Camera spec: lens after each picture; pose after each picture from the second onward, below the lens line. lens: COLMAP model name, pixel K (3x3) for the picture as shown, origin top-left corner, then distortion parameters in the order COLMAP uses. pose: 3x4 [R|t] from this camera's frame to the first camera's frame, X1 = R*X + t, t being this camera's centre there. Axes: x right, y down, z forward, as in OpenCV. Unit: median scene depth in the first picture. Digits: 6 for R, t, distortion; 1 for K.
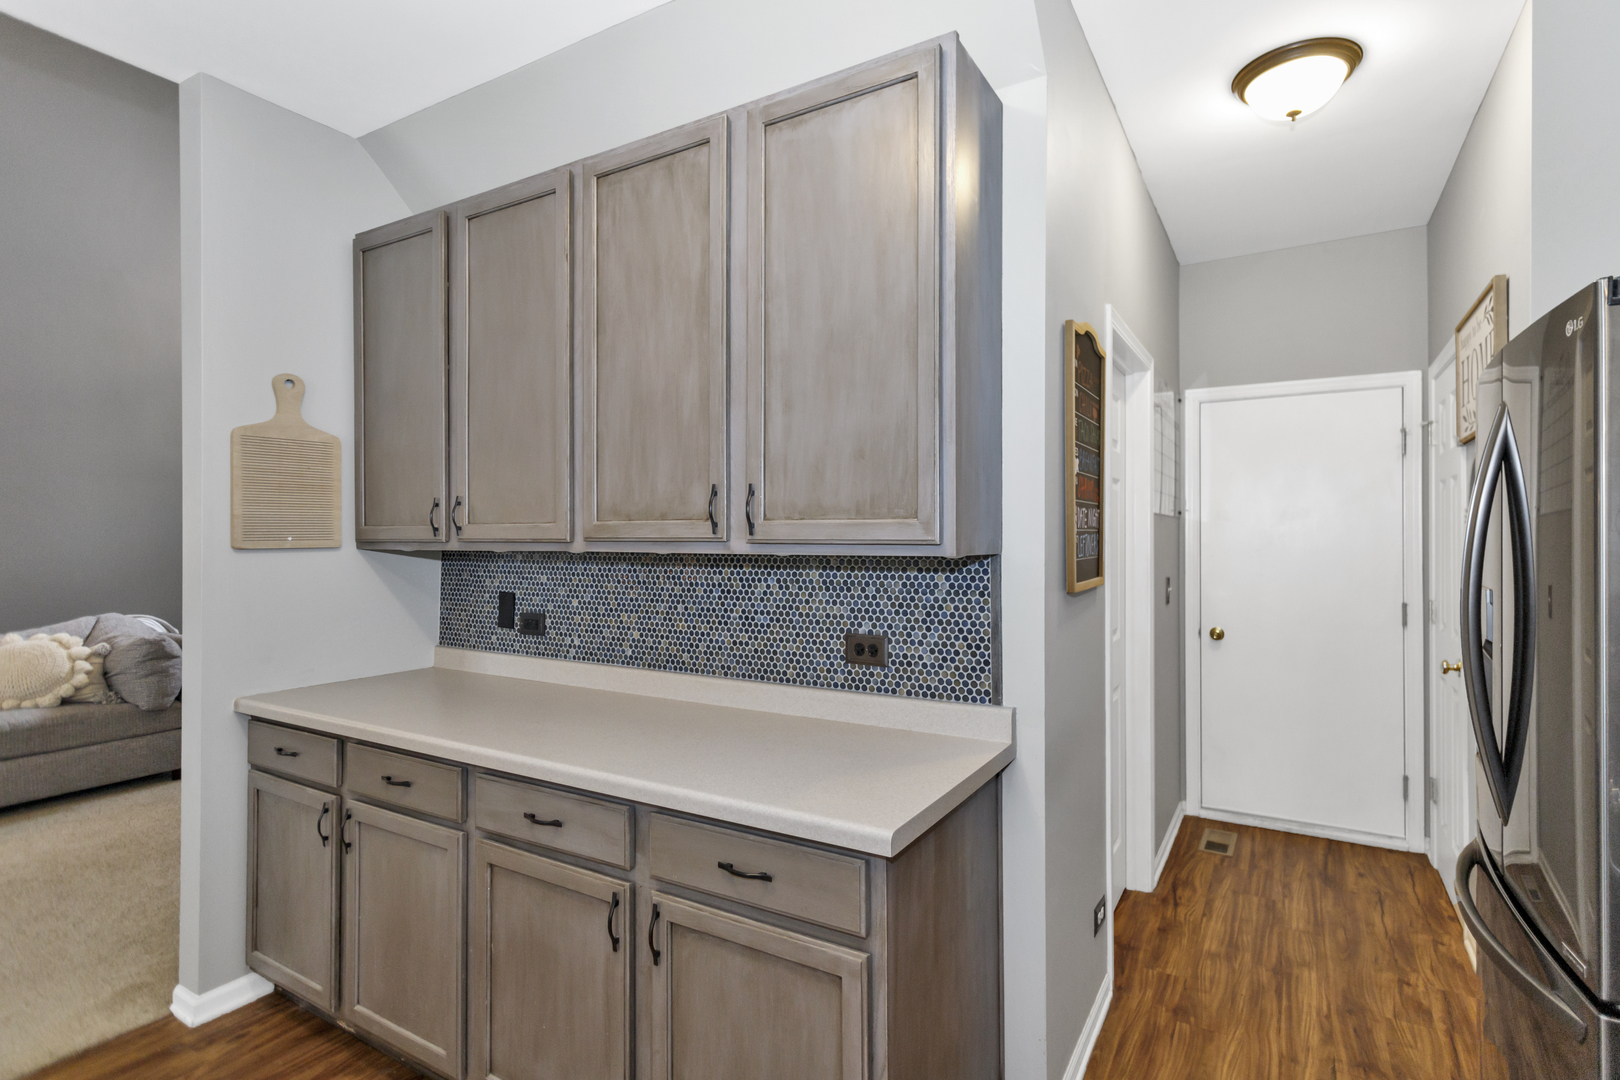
lens RADIAL K [[764.8, 0, 817.8], [0, 764.8, 532.8], [0, 0, 1]] dist [0.001060, 0.002532]
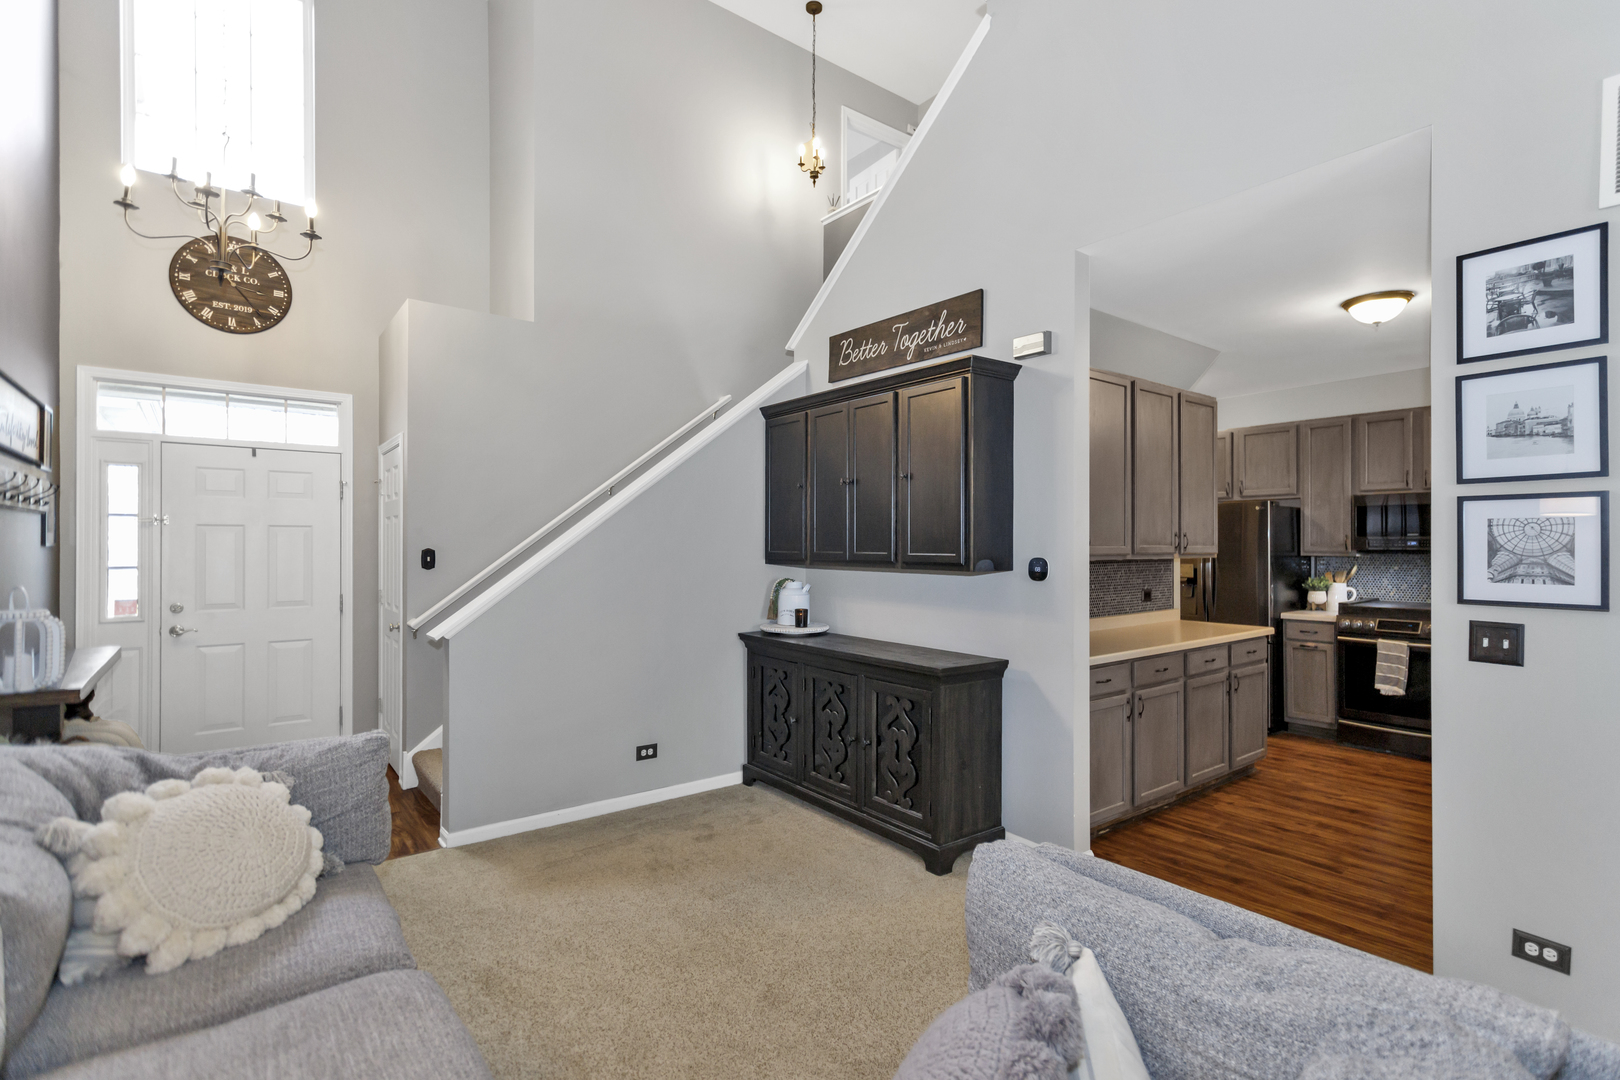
lens RADIAL K [[764.8, 0, 833.0], [0, 764.8, 543.0], [0, 0, 1]] dist [0.001060, 0.002532]
pose [[0.362385, 0.003394, 0.932022, -2.523461], [-0.004827, 0.999987, -0.001765, -0.013501], [-0.932016, -0.003859, 0.362397, 0.960217]]
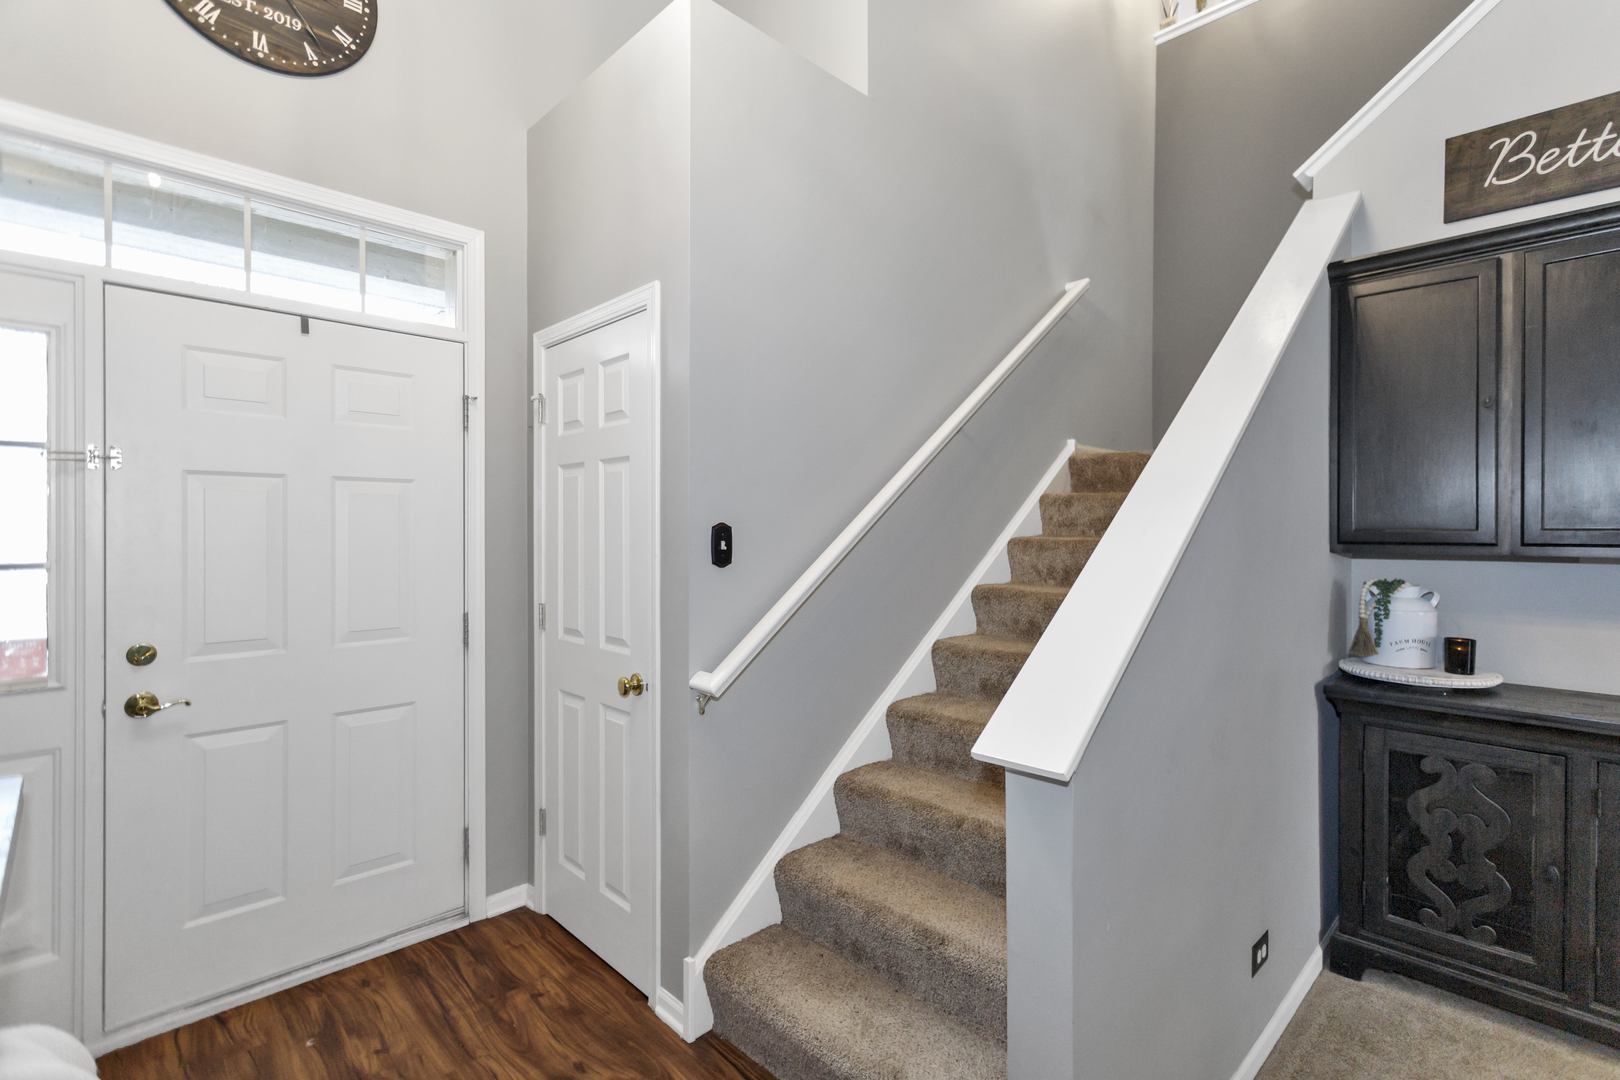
lens RADIAL K [[764.8, 0, 832.5], [0, 764.8, 536.5], [0, 0, 1]] dist [0.001060, 0.002532]
pose [[0.249462, 0.000687, 0.968384, -1.893879], [-0.004550, 0.999990, 0.000463, 0.020381], [-0.968374, -0.004521, 0.249463, 2.395940]]
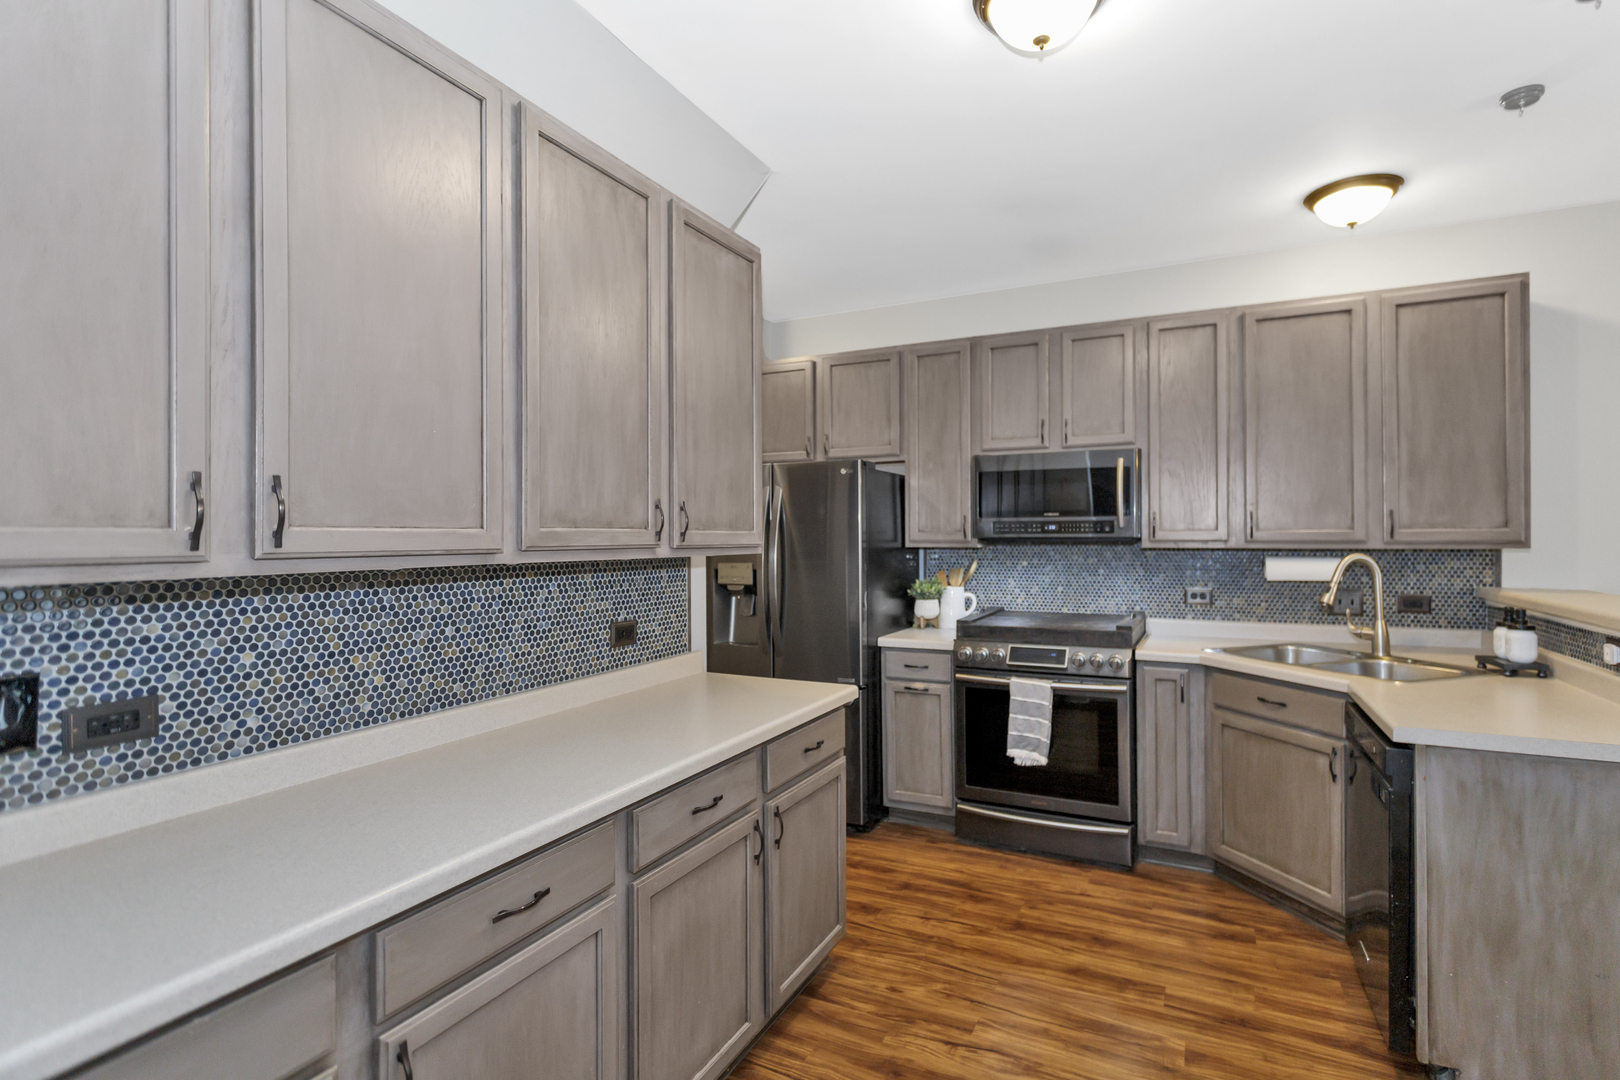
lens RADIAL K [[764.8, 0, 826.0], [0, 764.8, 535.1], [0, 0, 1]] dist [0.001060, 0.002532]
pose [[-0.061321, 0.004512, 0.998108, -1.102319], [0.002696, 0.999987, -0.004355, -0.001608], [-0.998114, 0.002424, -0.061332, 0.680077]]
